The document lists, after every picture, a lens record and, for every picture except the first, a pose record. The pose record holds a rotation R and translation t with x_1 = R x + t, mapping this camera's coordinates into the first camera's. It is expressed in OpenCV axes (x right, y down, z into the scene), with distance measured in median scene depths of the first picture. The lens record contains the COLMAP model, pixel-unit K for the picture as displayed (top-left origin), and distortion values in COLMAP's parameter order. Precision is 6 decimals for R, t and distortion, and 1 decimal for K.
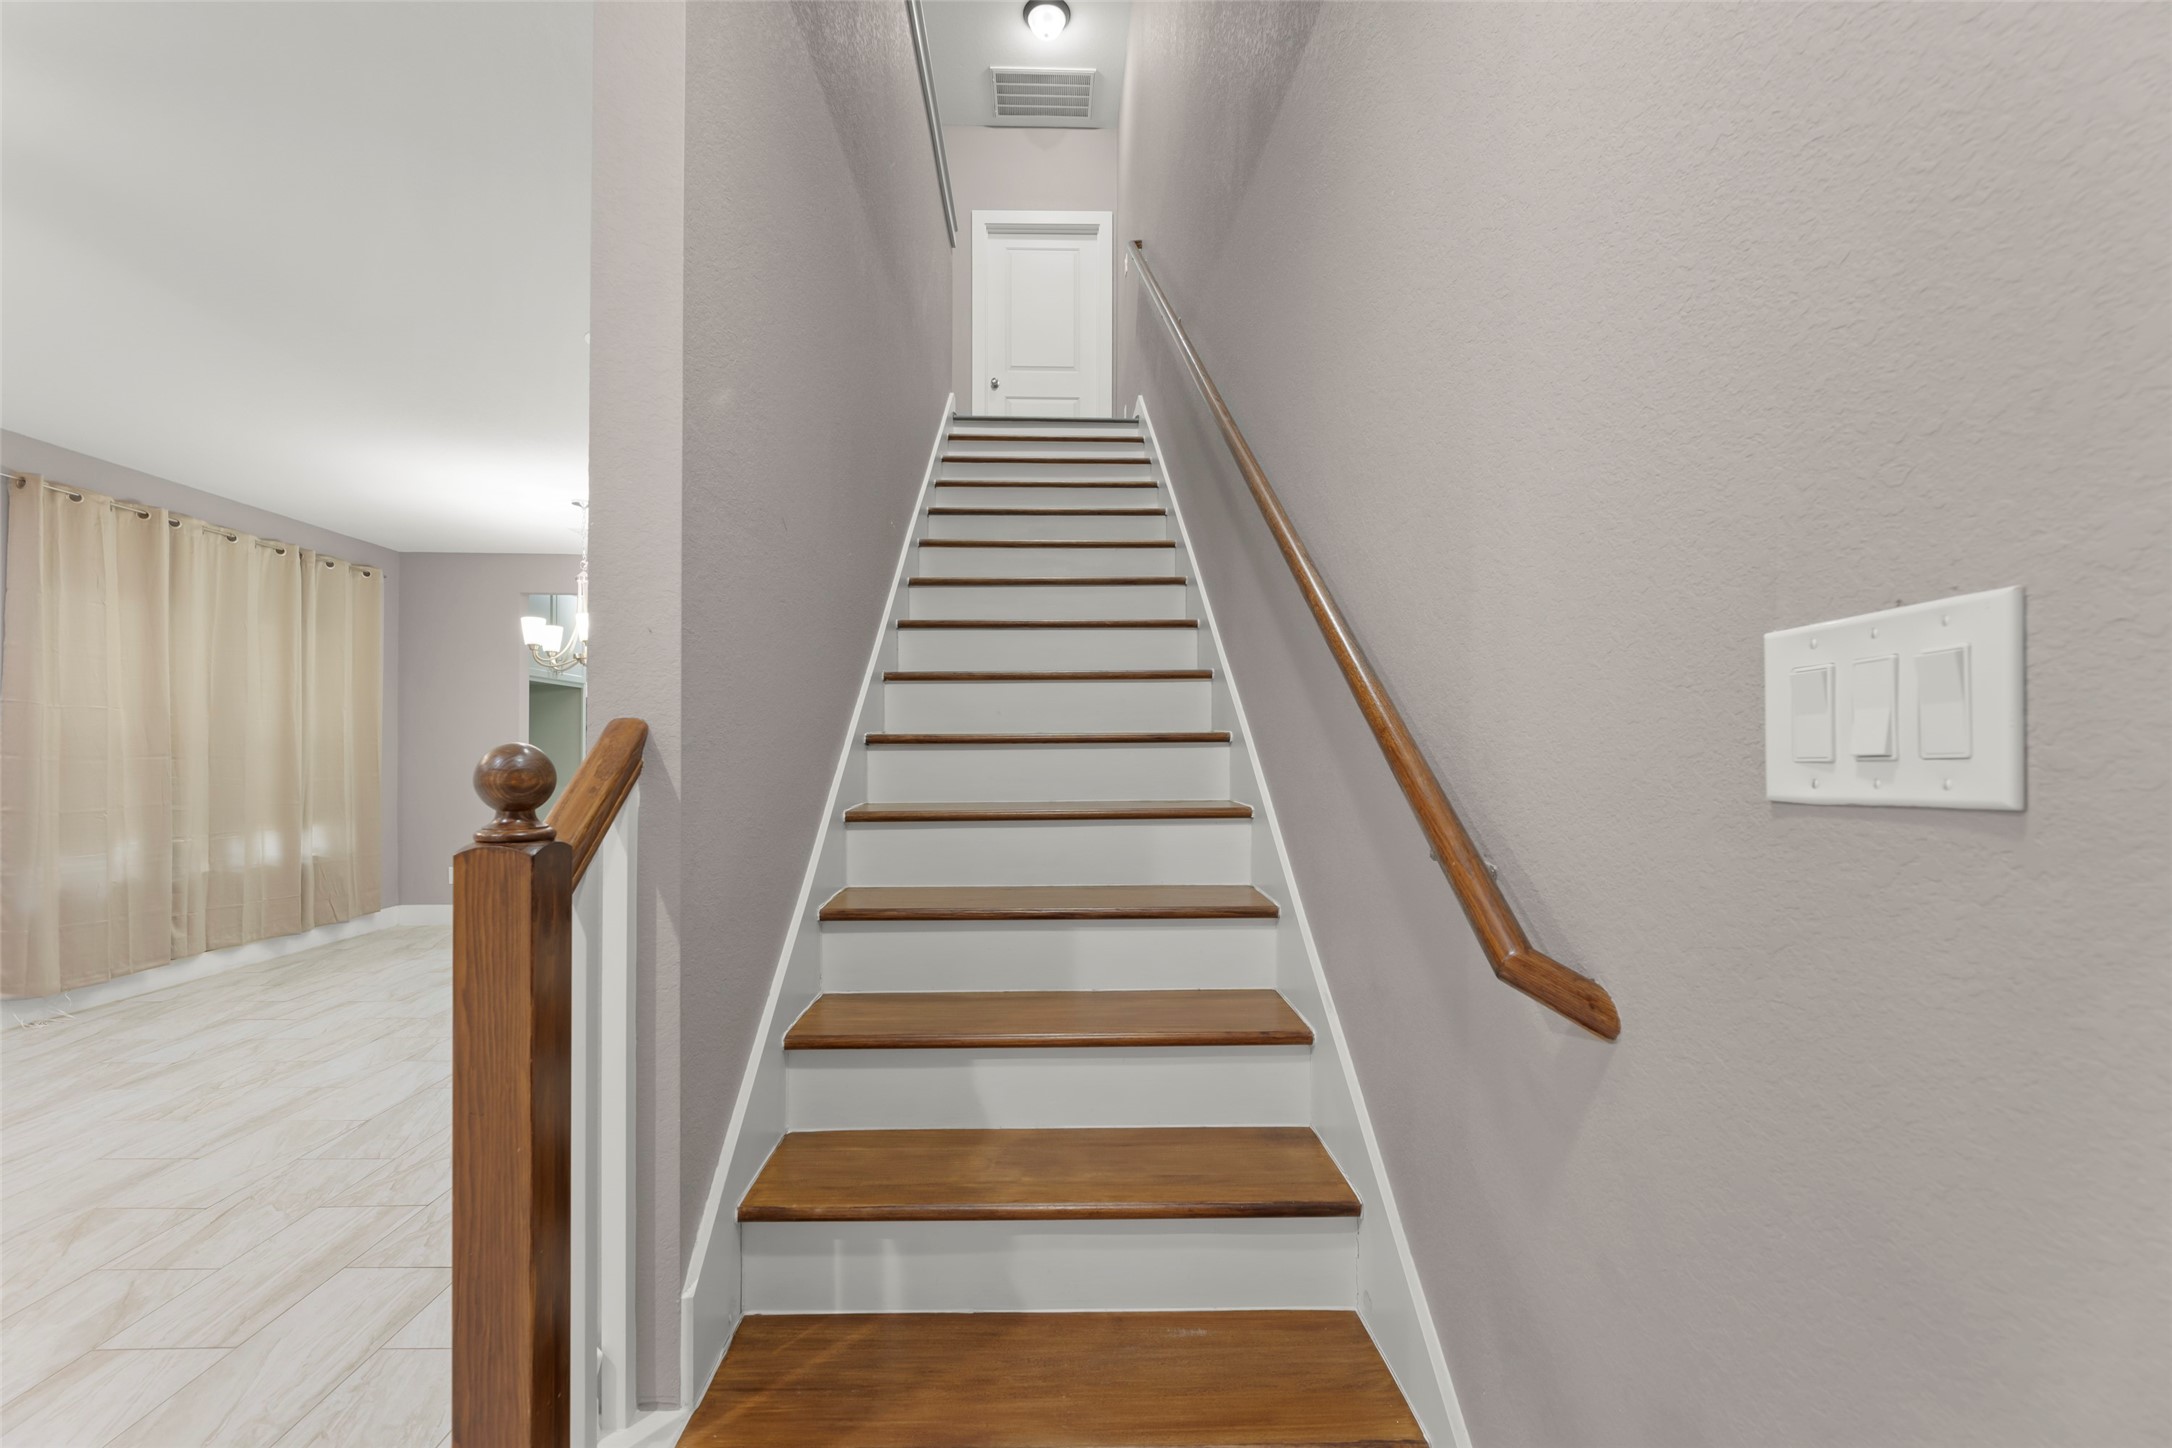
lens RADIAL K [[887.1, 0, 1073.3], [0, 887.1, 757.0], [0, 0, 1]] dist [-0.000910, -0.000540]
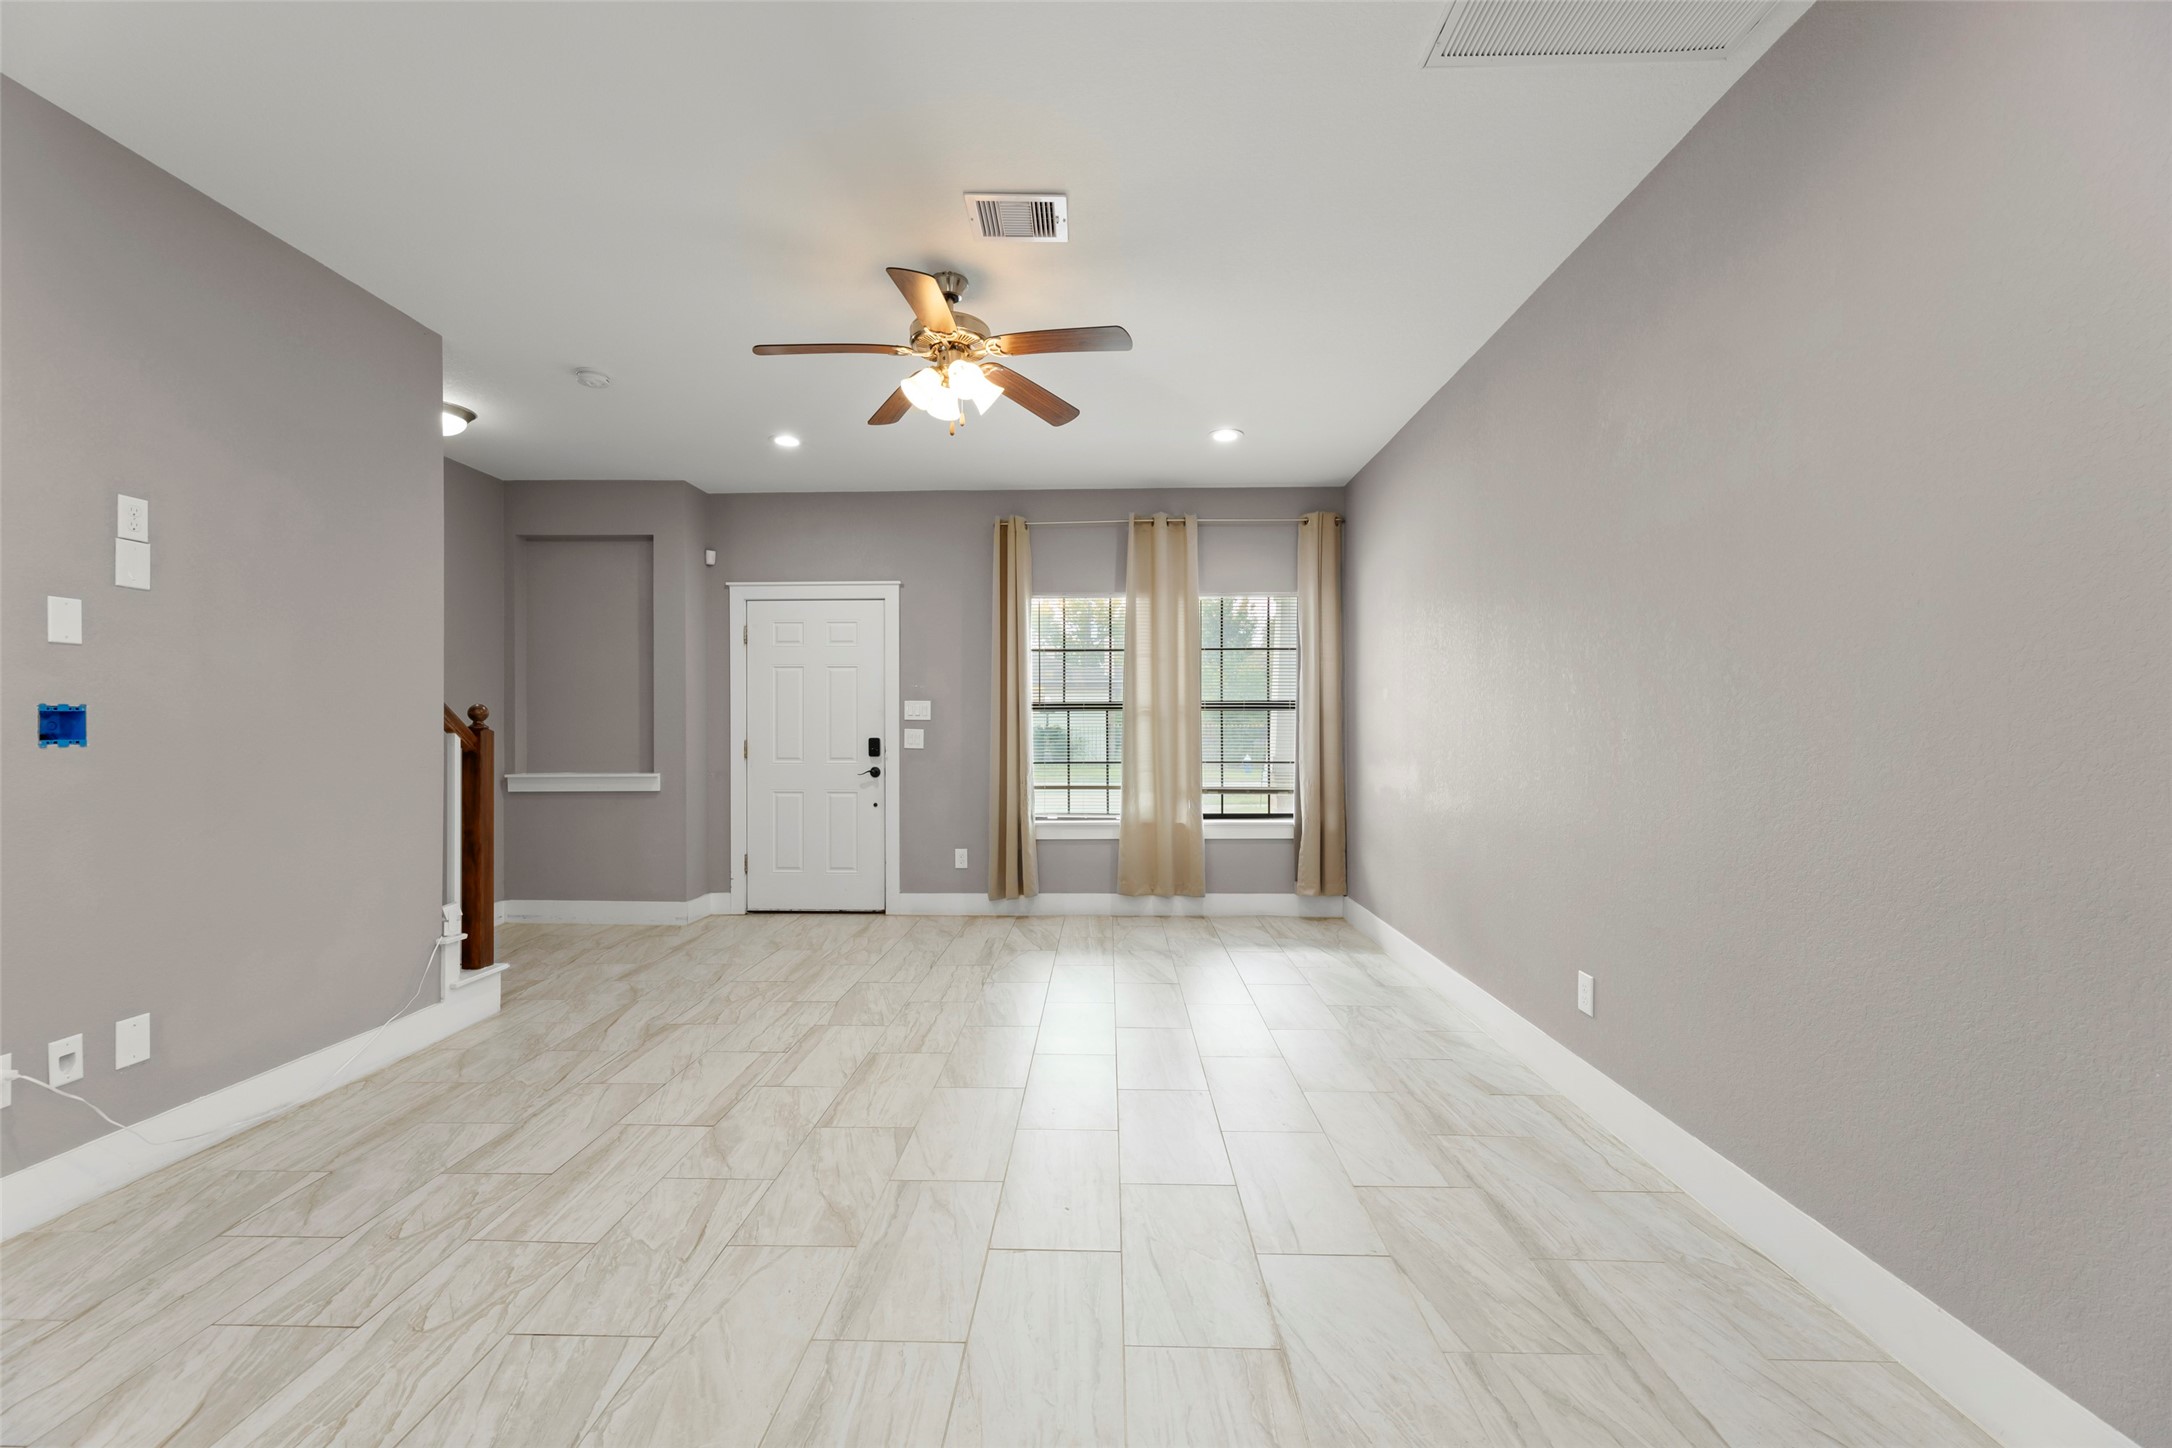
lens RADIAL K [[873.4, 0, 1081.9], [0, 873.4, 729.8], [0, 0, 1]] dist [-0.001099, -0.000186]
pose [[-0.997611, -0.004507, 0.068929, -1.308862], [-0.004228, 0.999982, 0.004201, 0.026316], [-0.068947, 0.003899, -0.997613, 1.713061]]
